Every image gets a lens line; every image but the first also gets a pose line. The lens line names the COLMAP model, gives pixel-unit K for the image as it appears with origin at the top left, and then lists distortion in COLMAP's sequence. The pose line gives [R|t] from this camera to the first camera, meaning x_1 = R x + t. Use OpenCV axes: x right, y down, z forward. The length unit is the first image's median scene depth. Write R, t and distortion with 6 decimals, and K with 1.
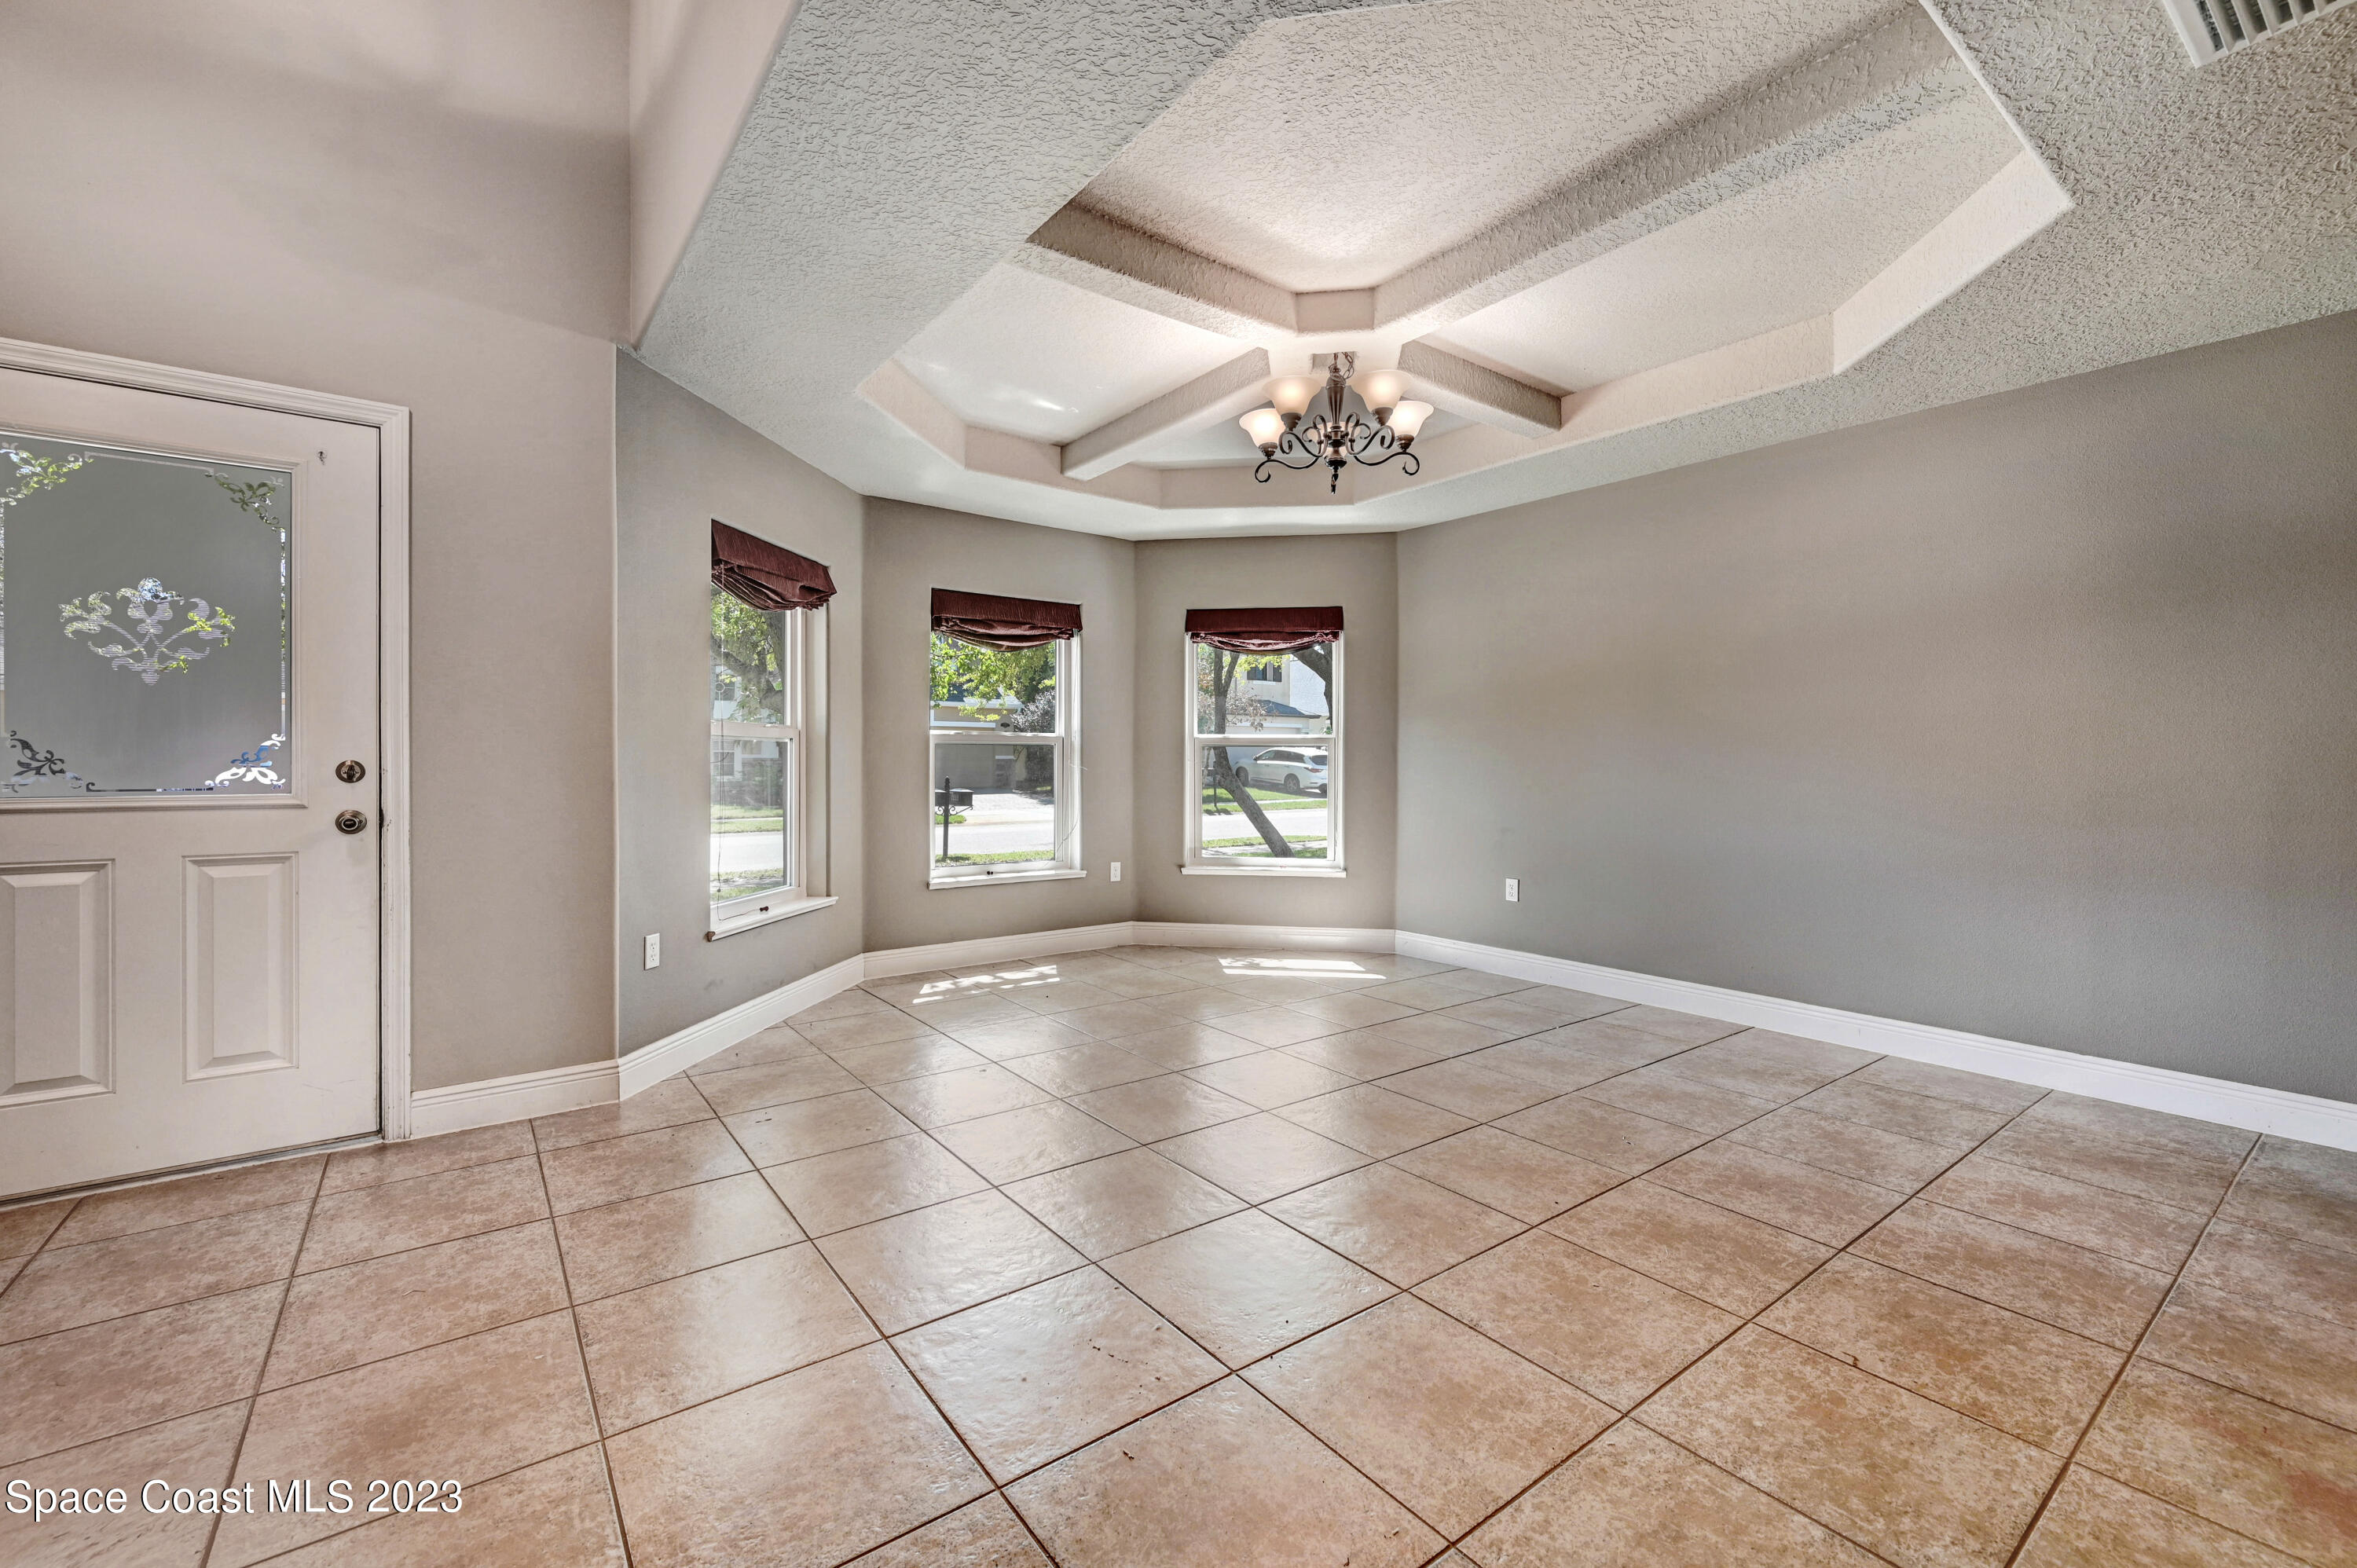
lens RADIAL K [[950.1, 0, 1169.8], [0, 950.1, 752.9], [0, 0, 1]] dist [-0.005766, 0.000789]
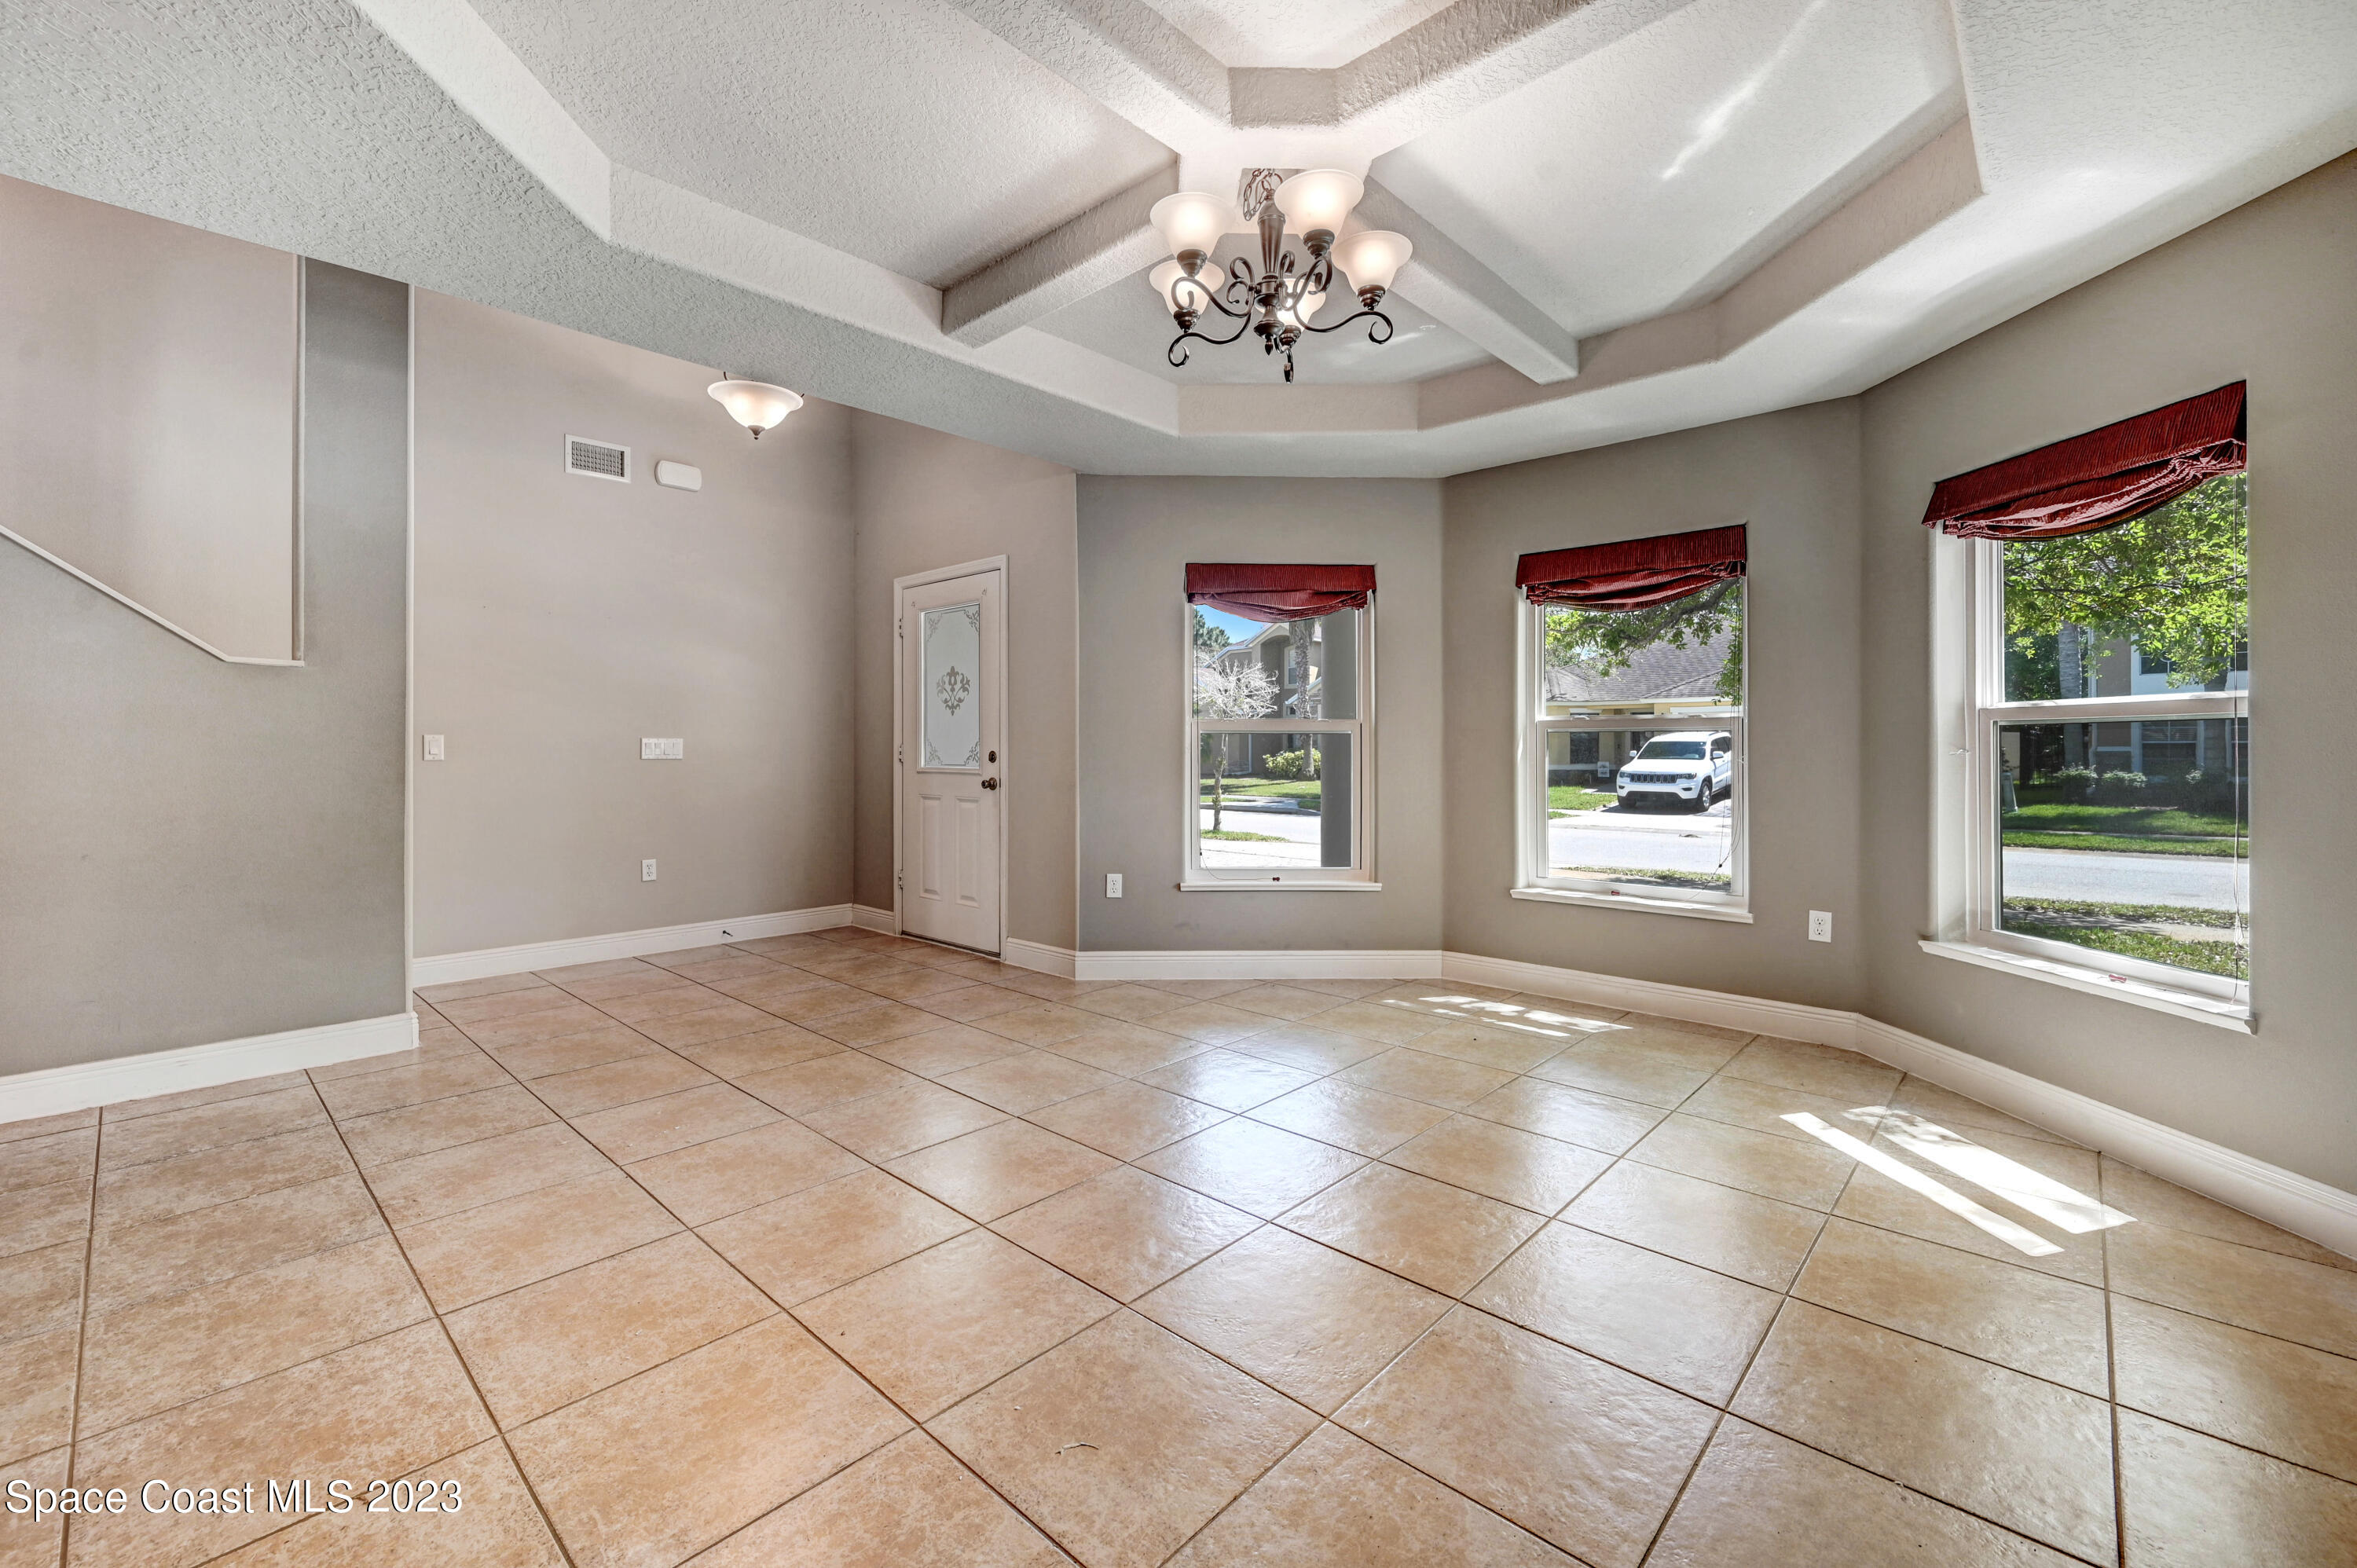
lens RADIAL K [[950.1, 0, 1149.7], [0, 950.1, 739.7], [0, 0, 1]] dist [-0.005766, 0.000789]
pose [[0.194706, -0.013560, -0.980768, 1.012531], [0.006455, 0.999900, -0.012543, 0.011316], [0.980840, -0.003889, 0.194774, 0.922934]]
